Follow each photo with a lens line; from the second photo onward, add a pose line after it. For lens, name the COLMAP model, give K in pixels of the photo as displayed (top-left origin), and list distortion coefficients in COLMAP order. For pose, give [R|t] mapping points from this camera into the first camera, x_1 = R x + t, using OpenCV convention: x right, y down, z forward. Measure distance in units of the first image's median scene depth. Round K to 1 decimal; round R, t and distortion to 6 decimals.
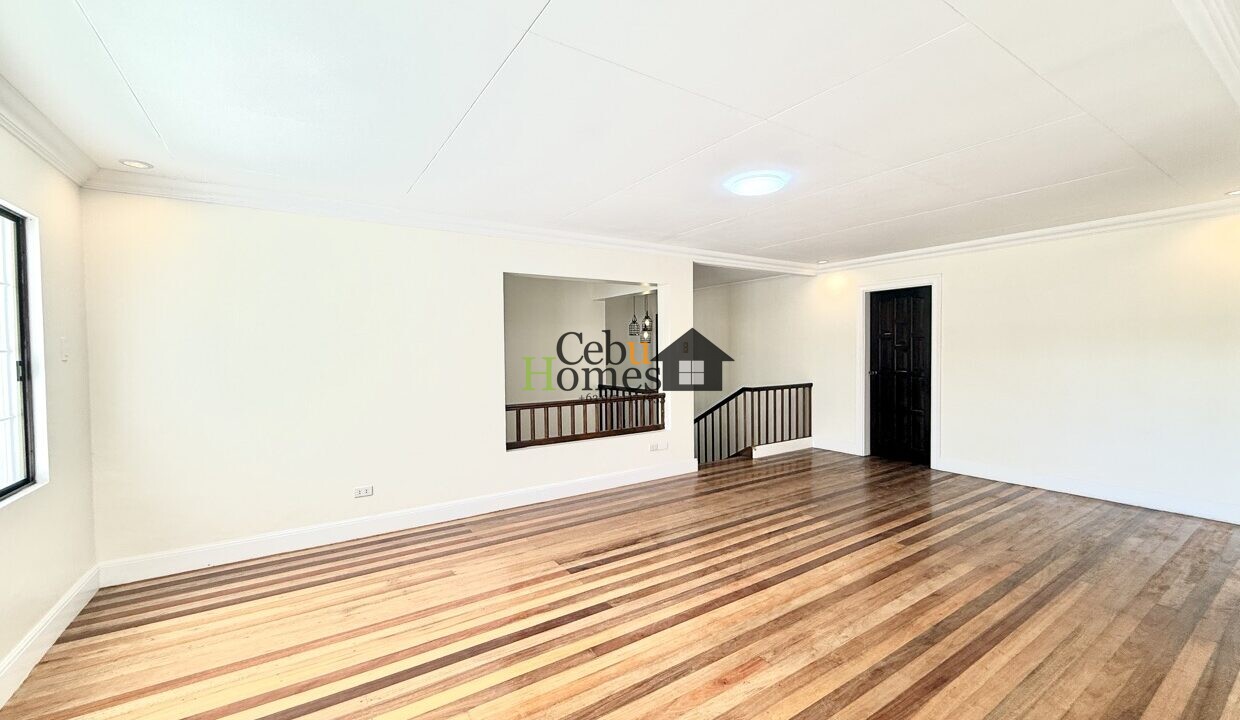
lens RADIAL K [[494.4, 0, 620.0], [0, 494.4, 360.0], [0, 0, 1]] dist [0.001350, 0.000122]
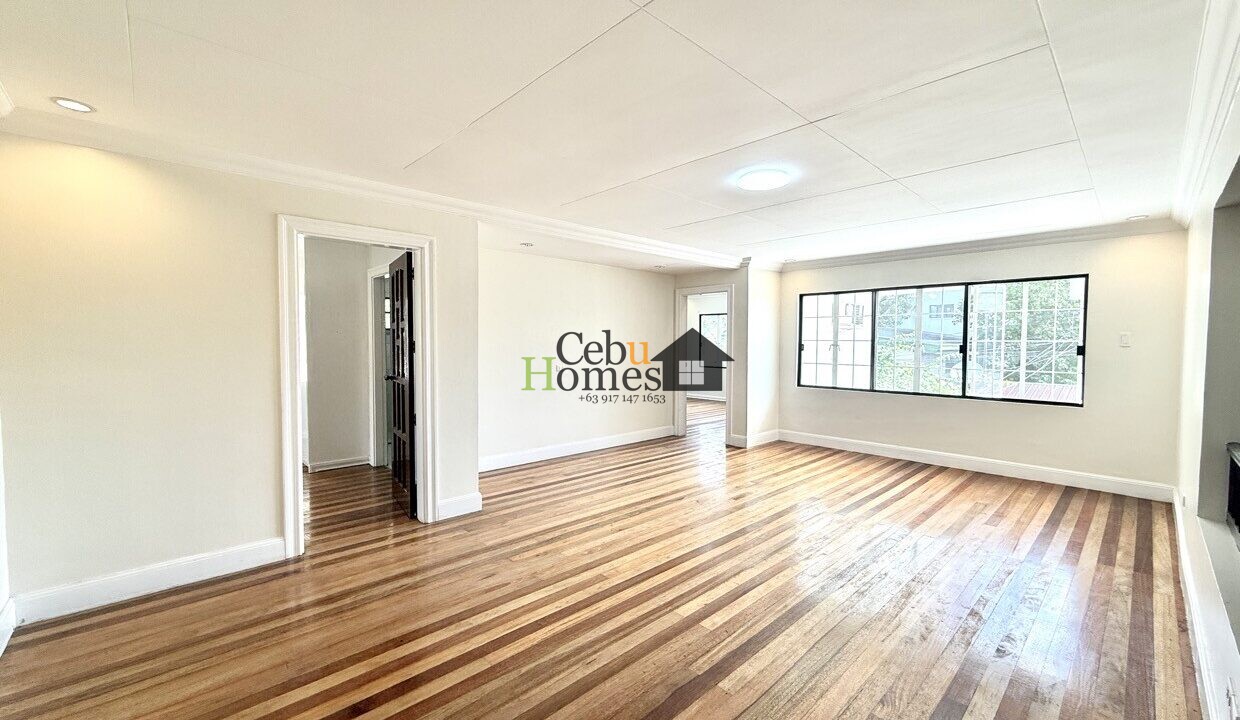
lens RADIAL K [[494.4, 0, 620.0], [0, 494.4, 360.0], [0, 0, 1]] dist [0.001350, 0.000122]
pose [[-0.985789, 0.011026, -0.167629, 0.798748], [0.000839, 0.998155, 0.060719, -0.059428], [0.167989, 0.059715, -0.983979, 2.129794]]
